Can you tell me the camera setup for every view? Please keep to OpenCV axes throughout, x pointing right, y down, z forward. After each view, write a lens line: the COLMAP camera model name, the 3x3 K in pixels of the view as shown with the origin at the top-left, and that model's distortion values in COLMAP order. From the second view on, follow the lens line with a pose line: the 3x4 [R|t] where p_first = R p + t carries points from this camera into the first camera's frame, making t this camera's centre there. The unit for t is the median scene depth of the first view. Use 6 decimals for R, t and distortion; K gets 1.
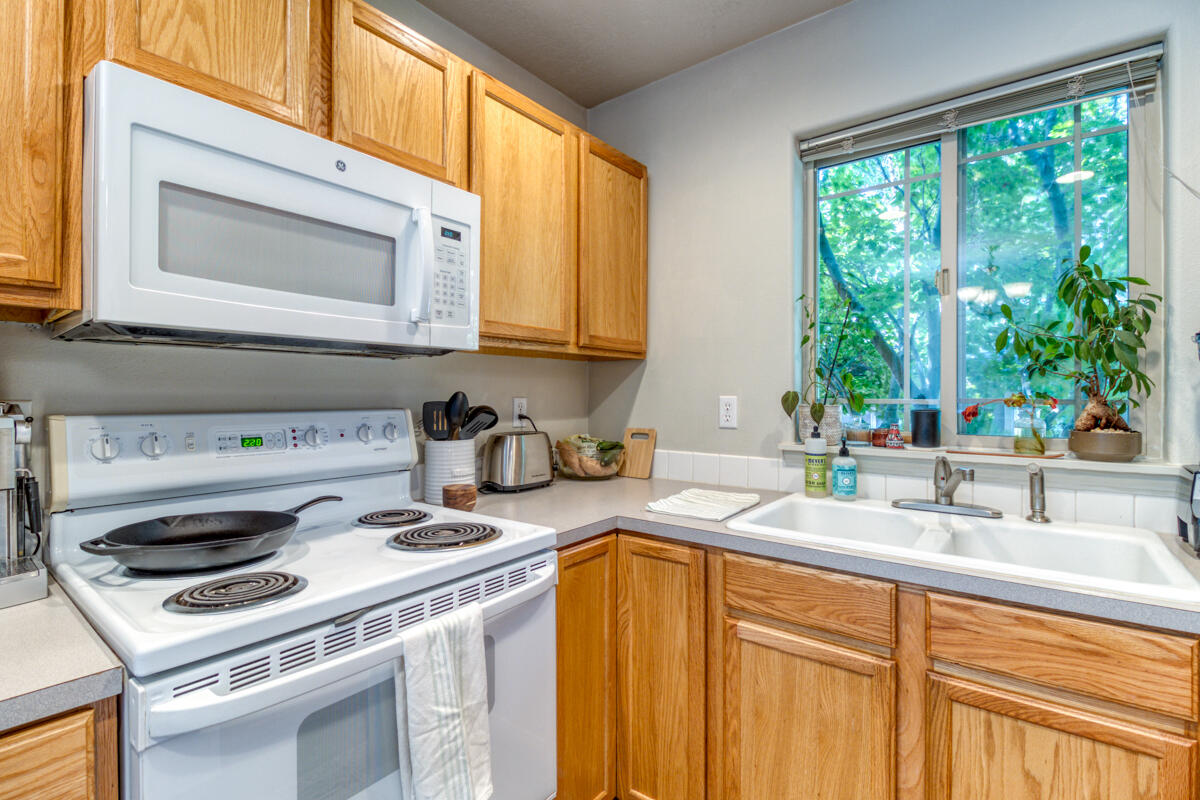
lens RADIAL K [[554.3, 0, 591.5], [0, 554.3, 390.9], [0, 0, 1]] dist [0.005956, -0.004791]
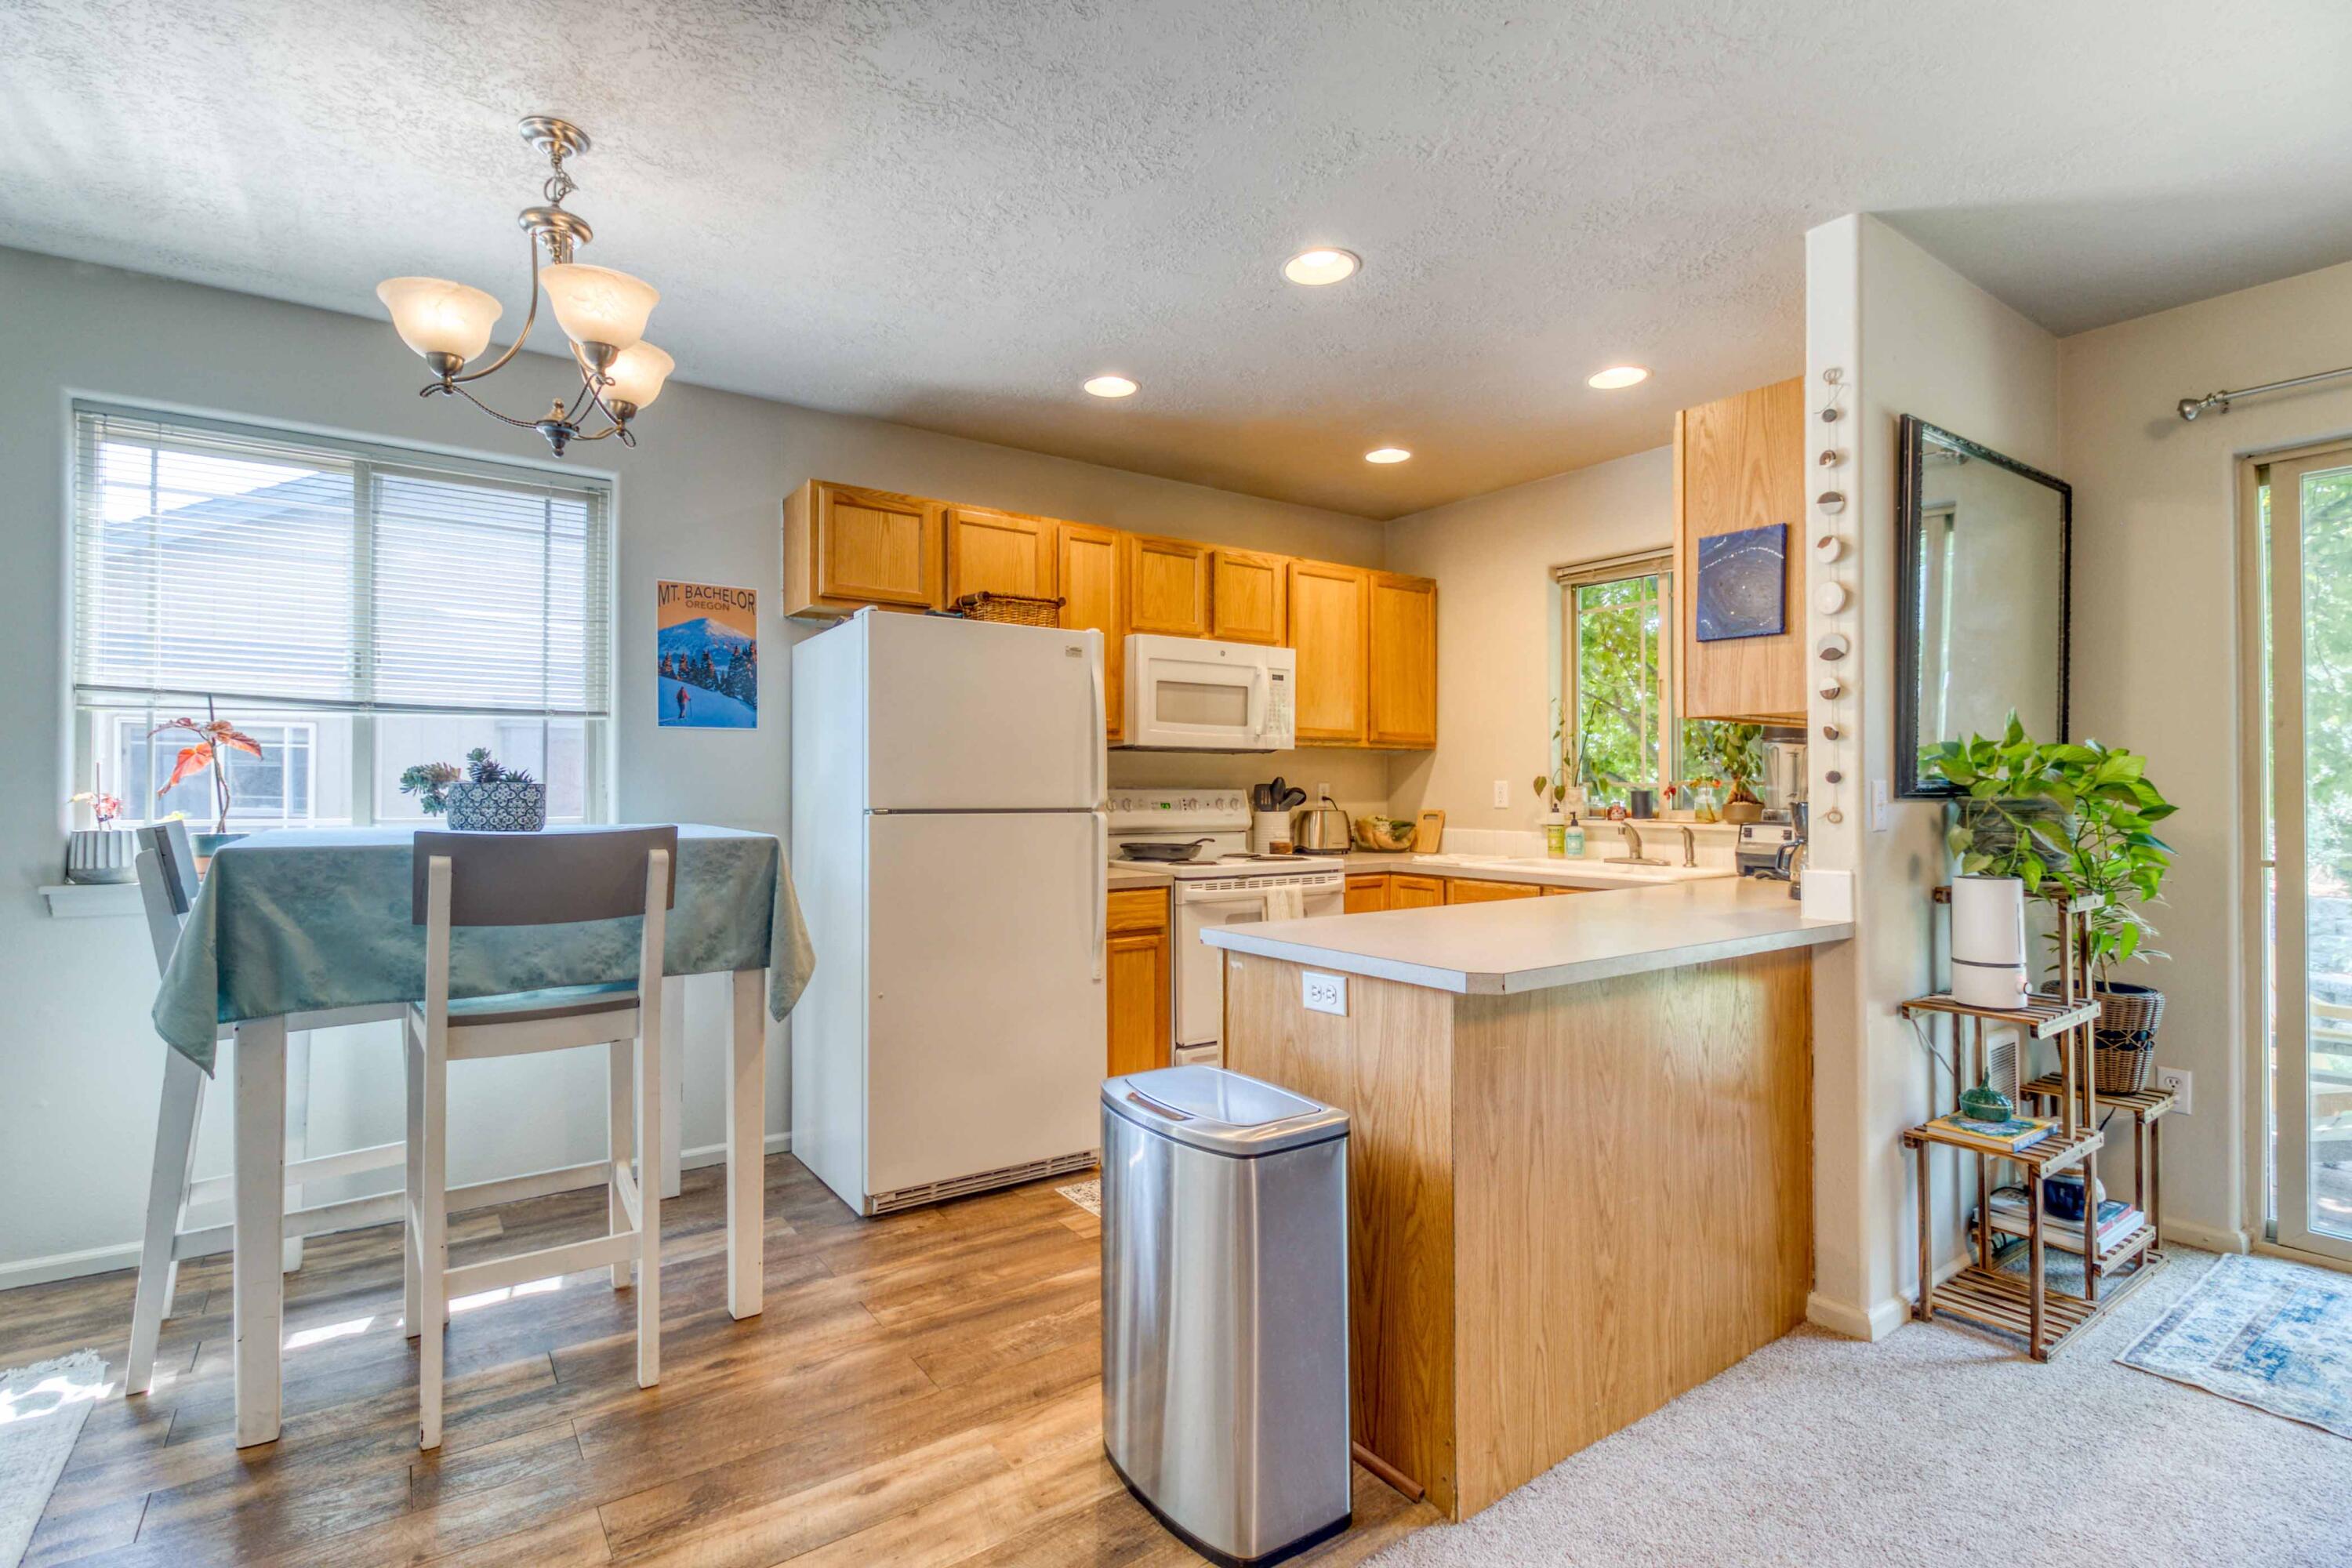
lens RADIAL K [[1086.4, 0, 1115.0], [0, 1086.4, 775.0], [0, 0, 1]] dist [0.005956, -0.004791]
pose [[0.947015, -0.002204, -0.321182, 0.259611], [0.000095, 0.999978, -0.006582, 0.014525], [0.321189, 0.006203, 0.946995, -1.792356]]
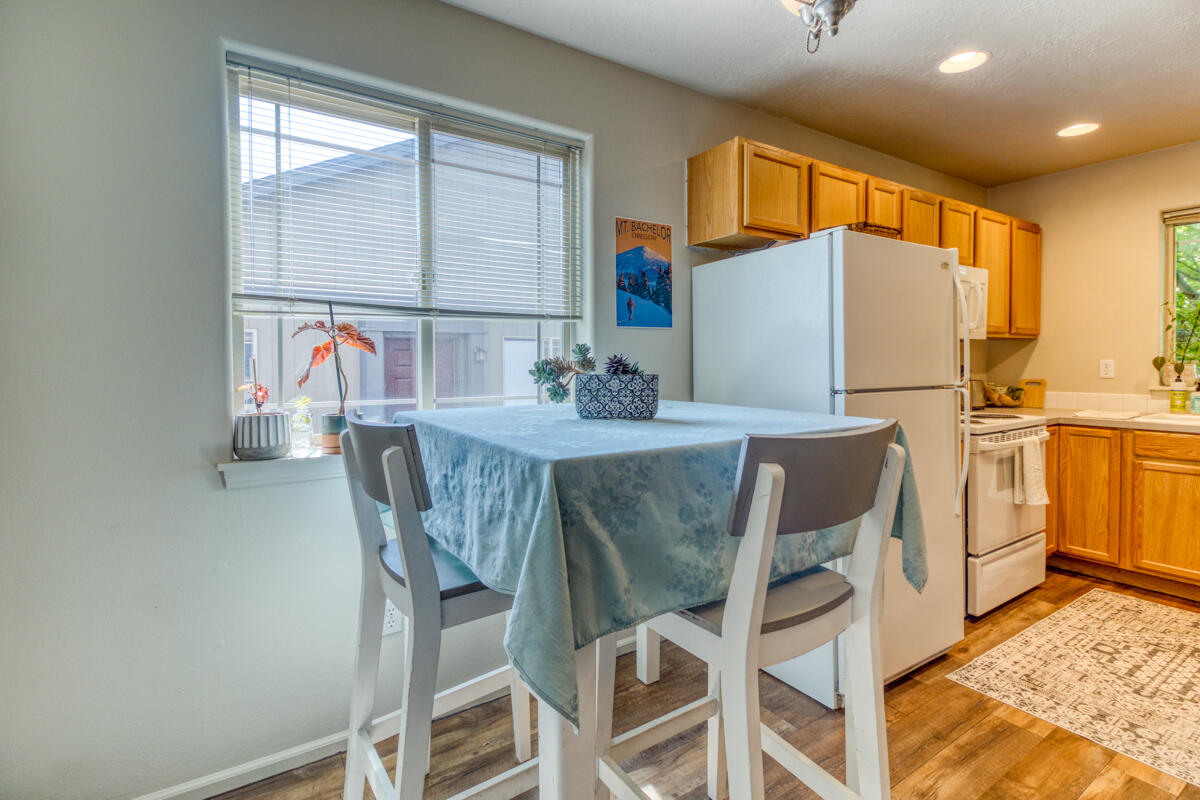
lens RADIAL K [[554.3, 0, 583.9], [0, 554.3, 370.0], [0, 0, 1]] dist [0.005956, -0.004791]
pose [[0.940903, -0.001419, -0.338673, -0.867088], [0.009012, 0.999742, 0.020849, -0.011700], [0.338556, -0.022669, 0.940673, -1.462871]]
